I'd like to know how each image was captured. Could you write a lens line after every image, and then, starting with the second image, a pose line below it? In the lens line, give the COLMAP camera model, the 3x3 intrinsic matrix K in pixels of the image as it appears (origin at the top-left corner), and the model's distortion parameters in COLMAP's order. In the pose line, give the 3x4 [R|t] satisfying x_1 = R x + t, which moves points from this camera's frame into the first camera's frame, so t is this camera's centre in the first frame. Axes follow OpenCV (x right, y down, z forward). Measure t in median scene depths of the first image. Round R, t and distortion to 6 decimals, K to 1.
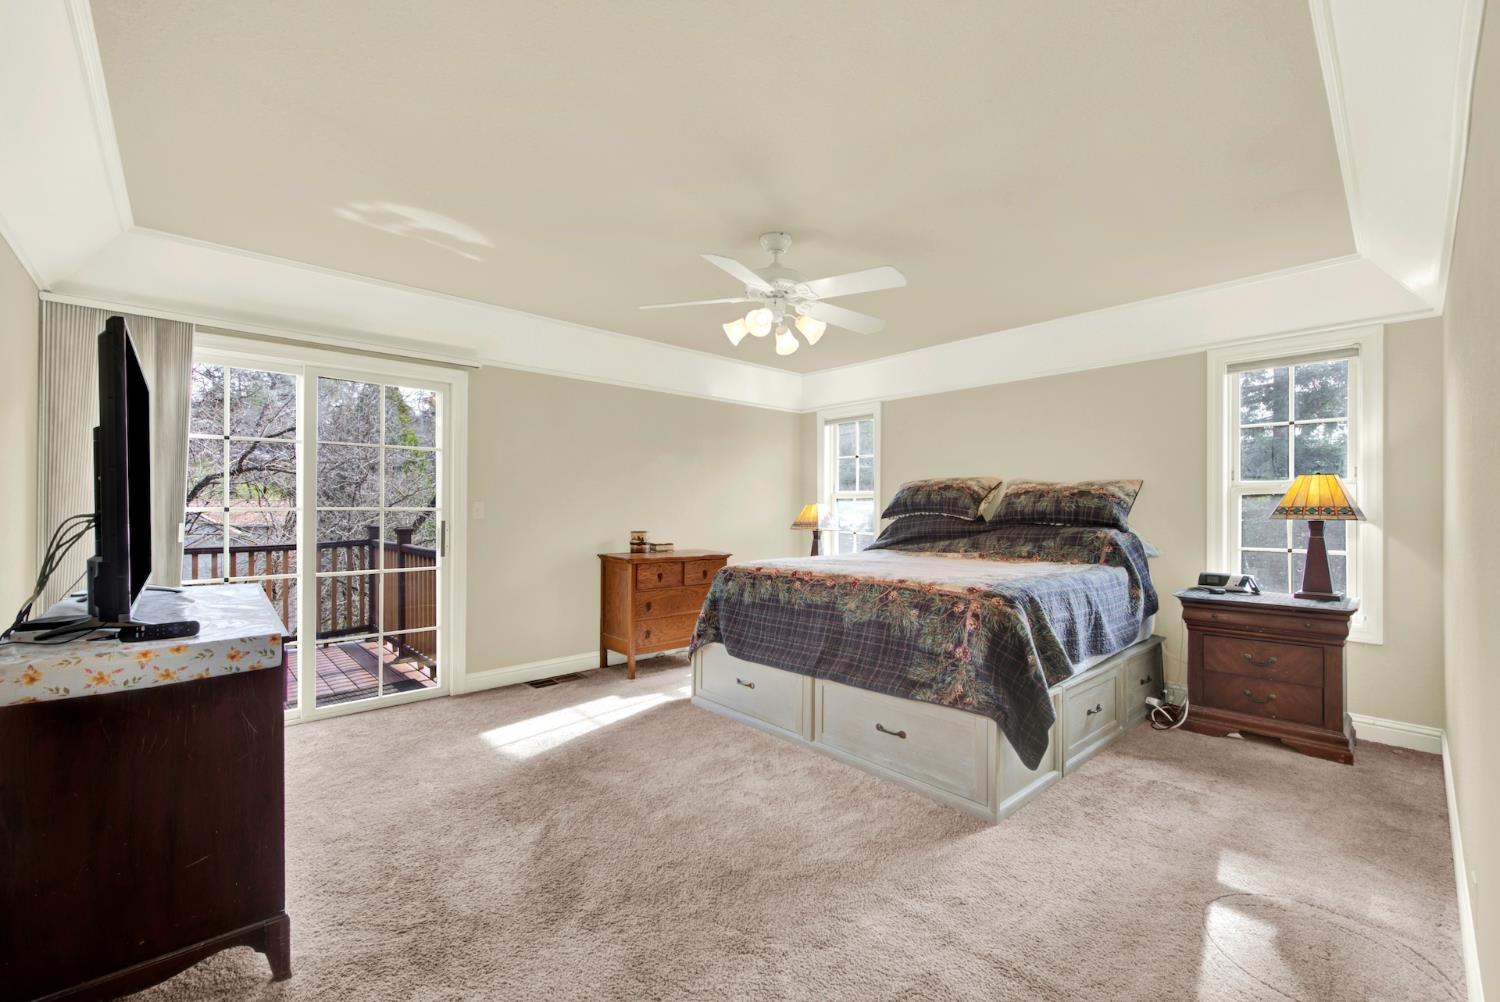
lens RADIAL K [[612.2, 0, 757.8], [0, 612.2, 505.5], [0, 0, 1]] dist [0.002000, -0.001001]
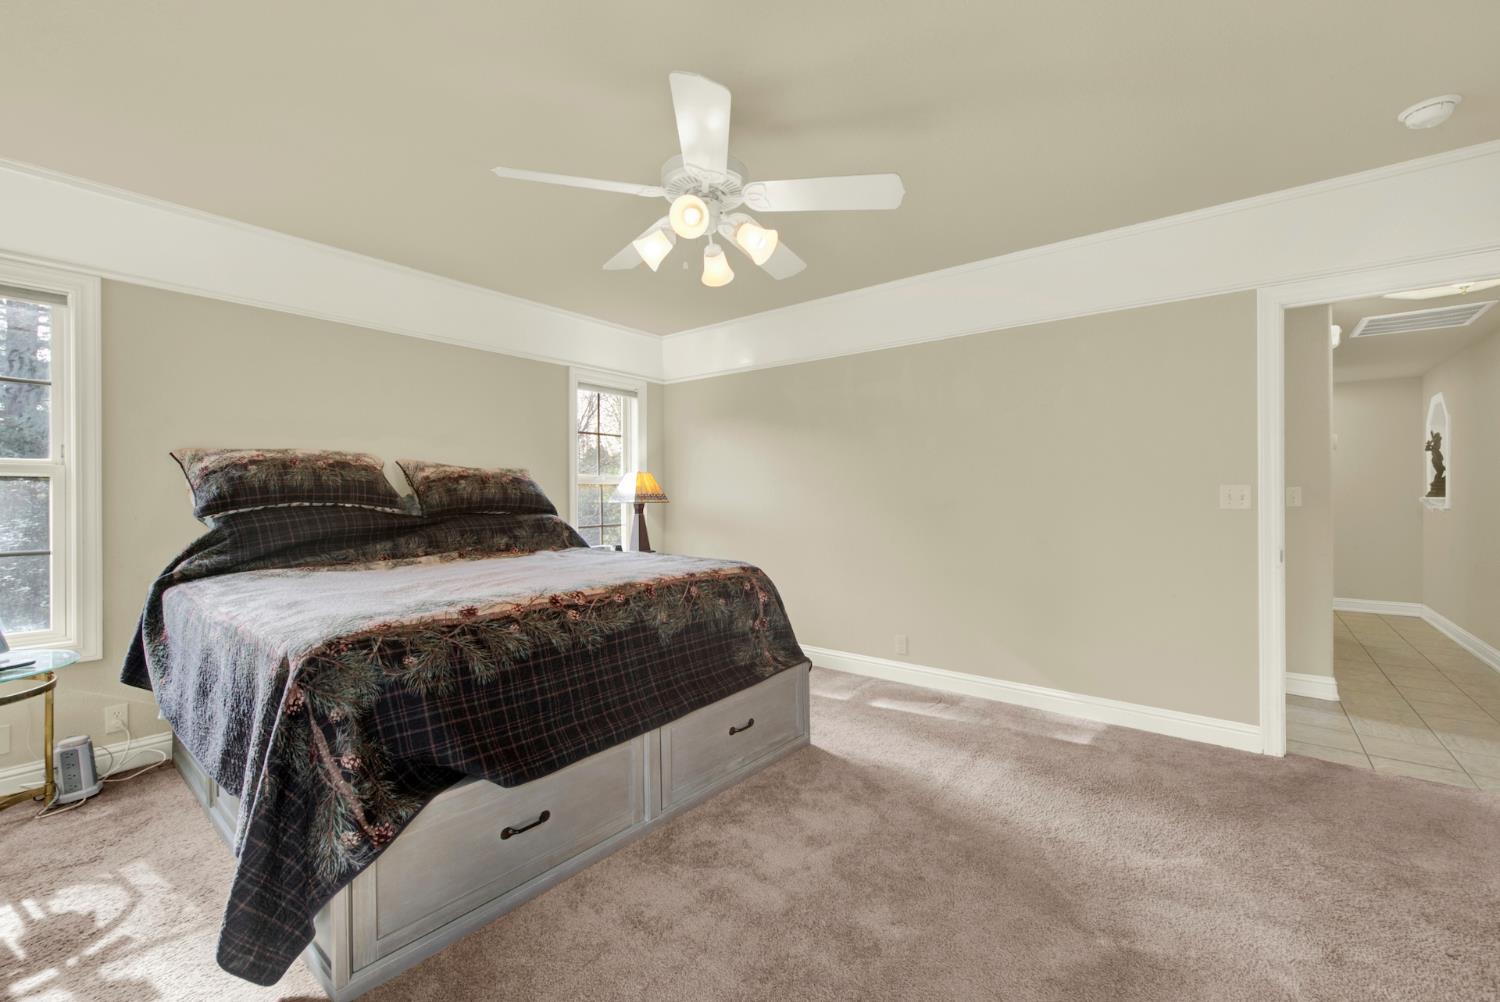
lens RADIAL K [[612.2, 0, 763.2], [0, 612.2, 496.9], [0, 0, 1]] dist [0.002000, -0.001001]
pose [[-0.148484, -0.004223, 0.988906, -0.587527], [-0.000036, 0.999991, 0.004265, 0.003447], [-0.988915, 0.000598, -0.148482, 0.886825]]
